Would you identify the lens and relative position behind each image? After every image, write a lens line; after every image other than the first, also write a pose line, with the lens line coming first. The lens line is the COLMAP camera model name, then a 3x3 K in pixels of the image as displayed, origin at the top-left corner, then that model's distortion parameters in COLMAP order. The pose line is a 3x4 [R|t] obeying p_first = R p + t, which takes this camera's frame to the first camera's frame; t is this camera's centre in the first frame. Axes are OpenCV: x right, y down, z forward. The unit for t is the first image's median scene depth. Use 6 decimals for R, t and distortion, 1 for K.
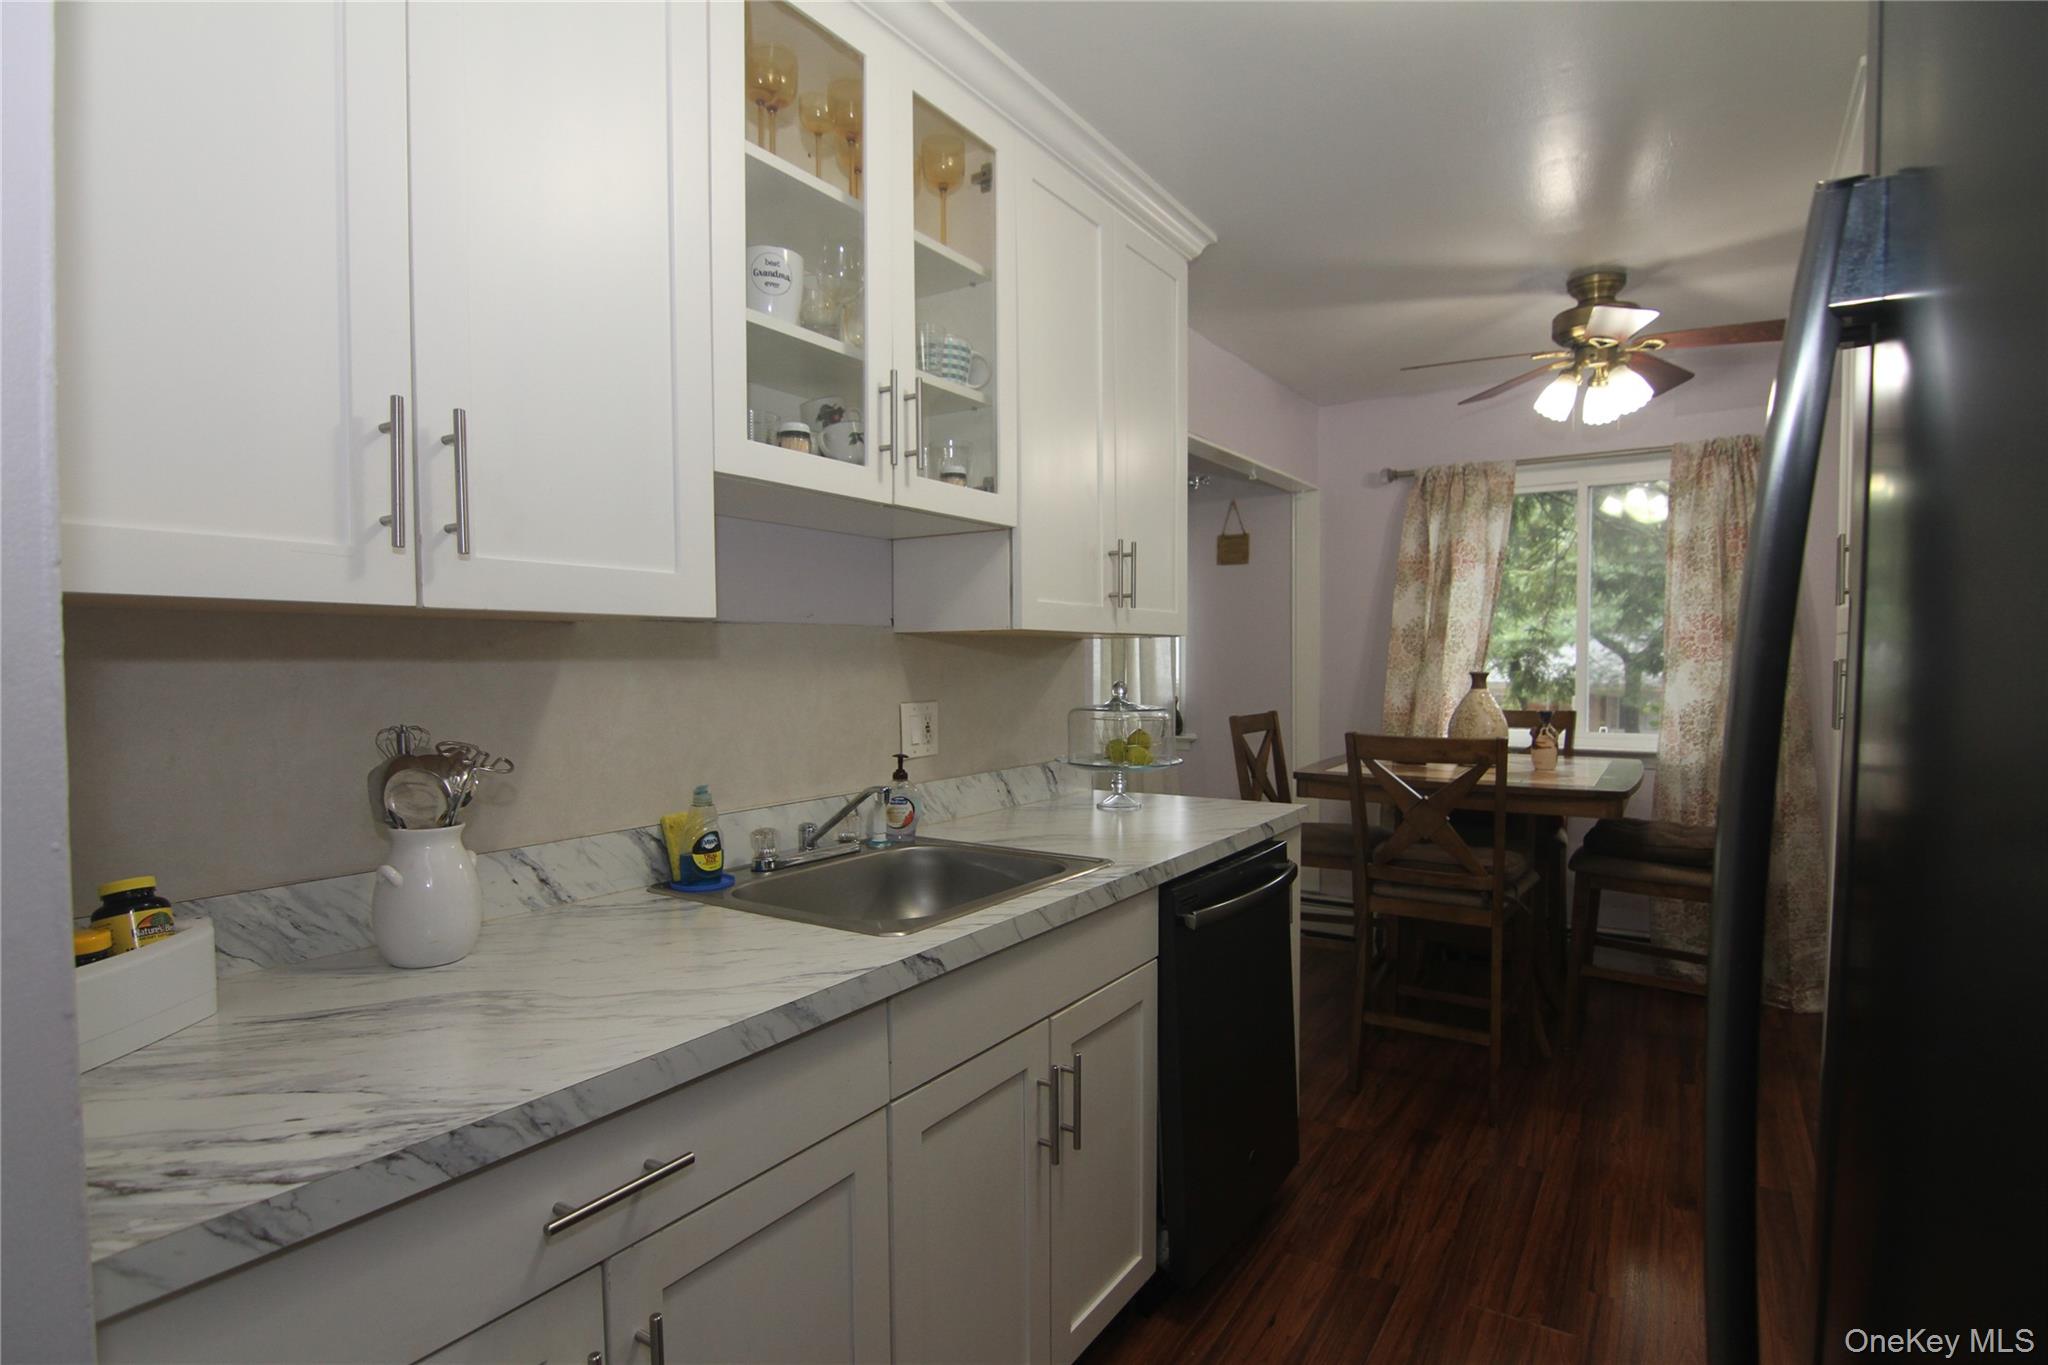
lens RADIAL K [[1051.3, 0, 1032.6], [0, 1051.3, 690.0], [0, 0, 1]] dist [-0.005817, -0.009694]
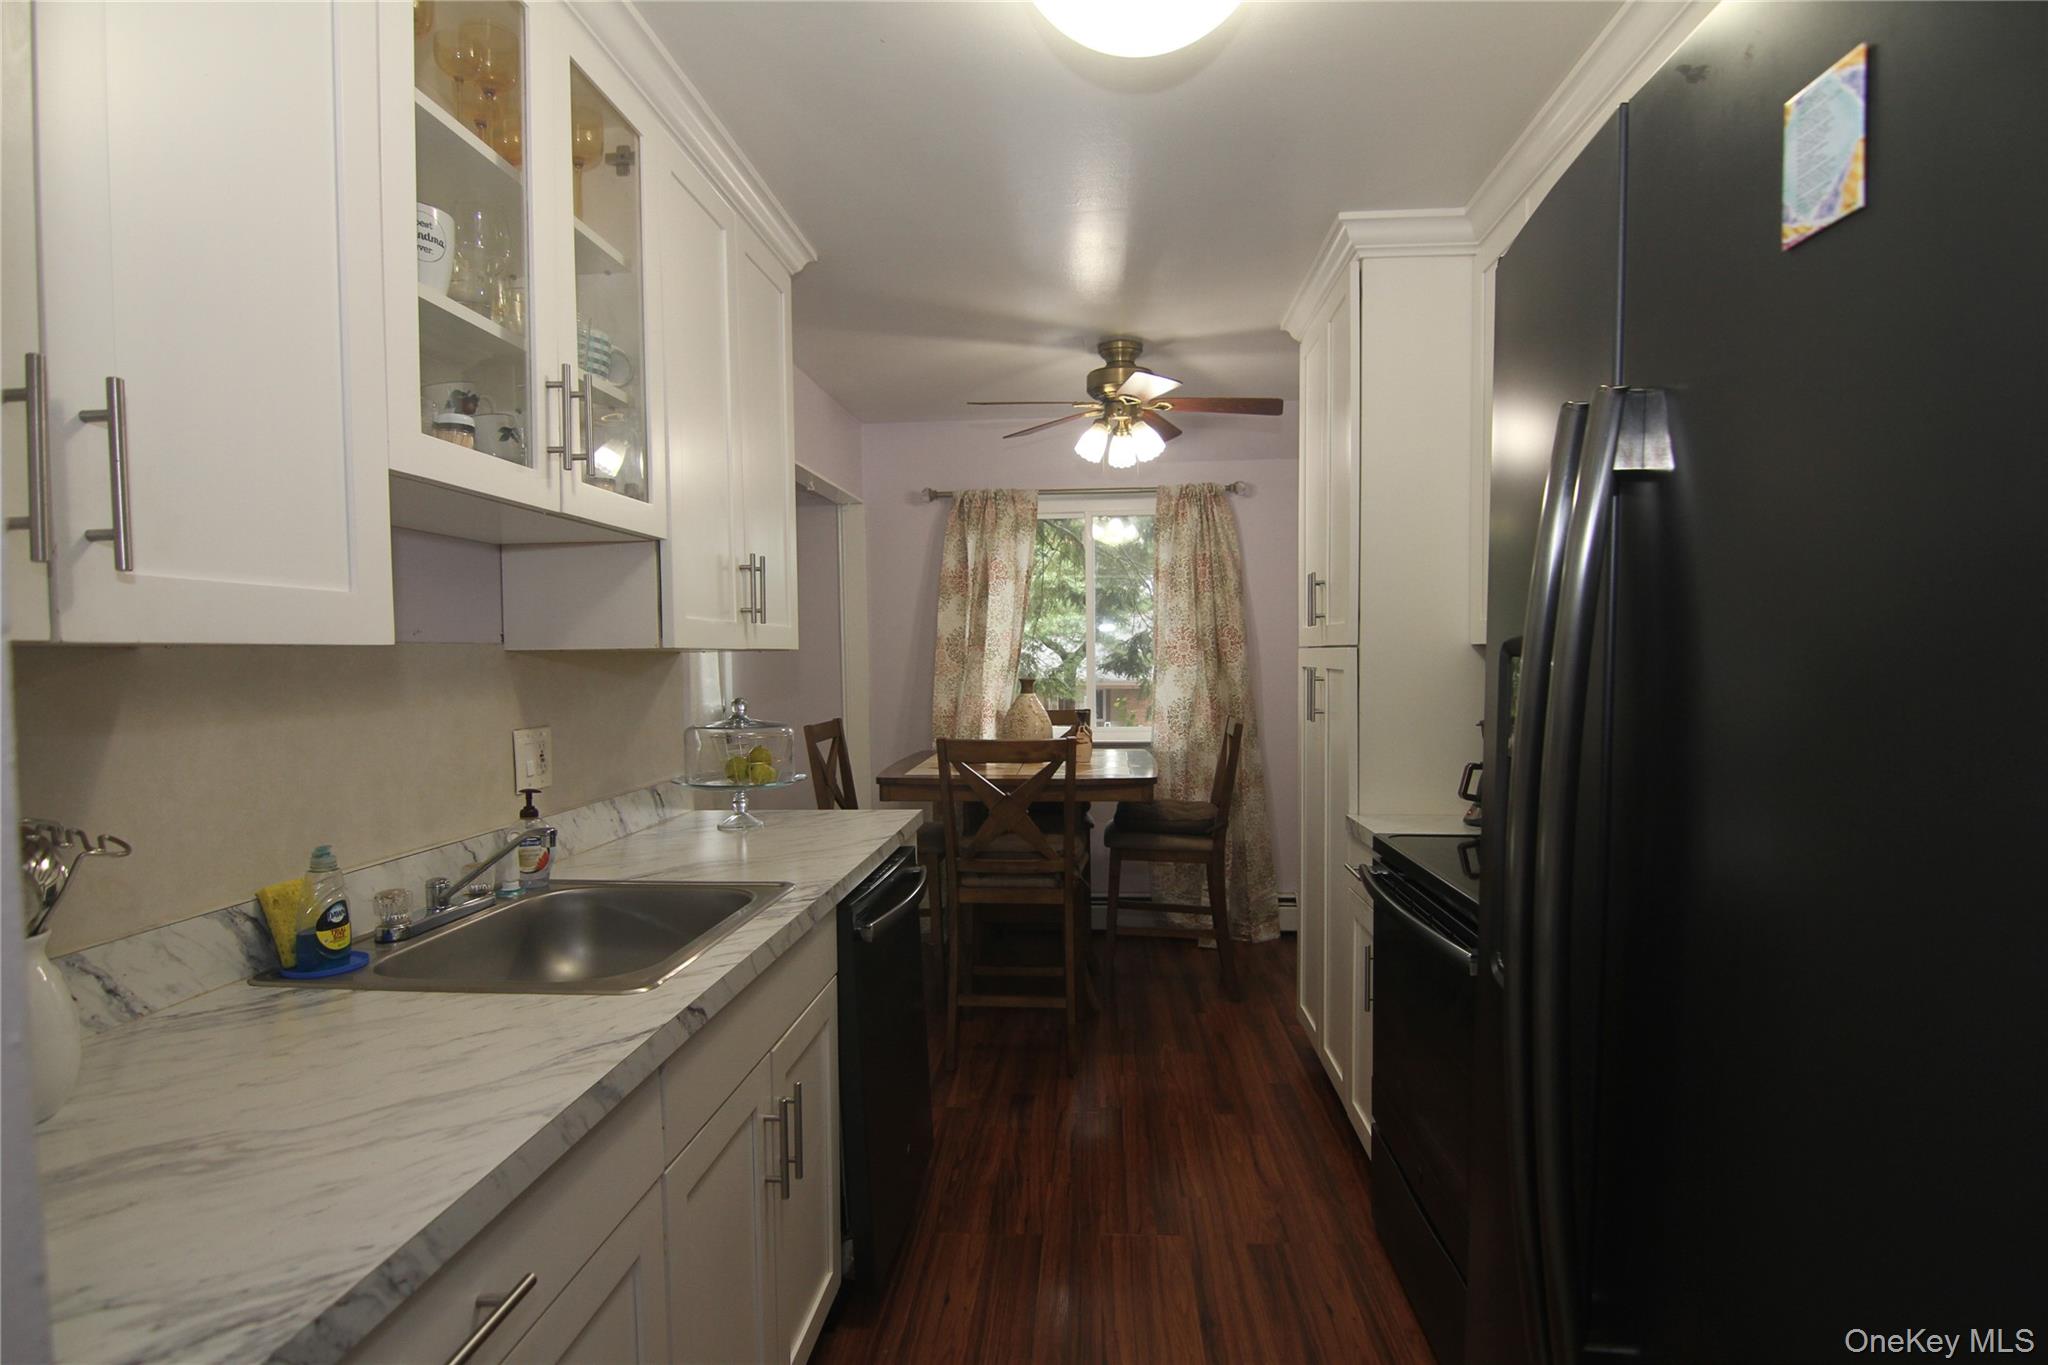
lens RADIAL K [[1051.3, 0, 1036.6], [0, 1051.3, 685.0], [0, 0, 1]] dist [-0.005817, -0.009694]
pose [[0.874267, -0.019426, 0.485057, -0.183782], [0.021122, 0.999775, 0.001969, -0.019566], [-0.484986, 0.008524, 0.874480, 0.017924]]
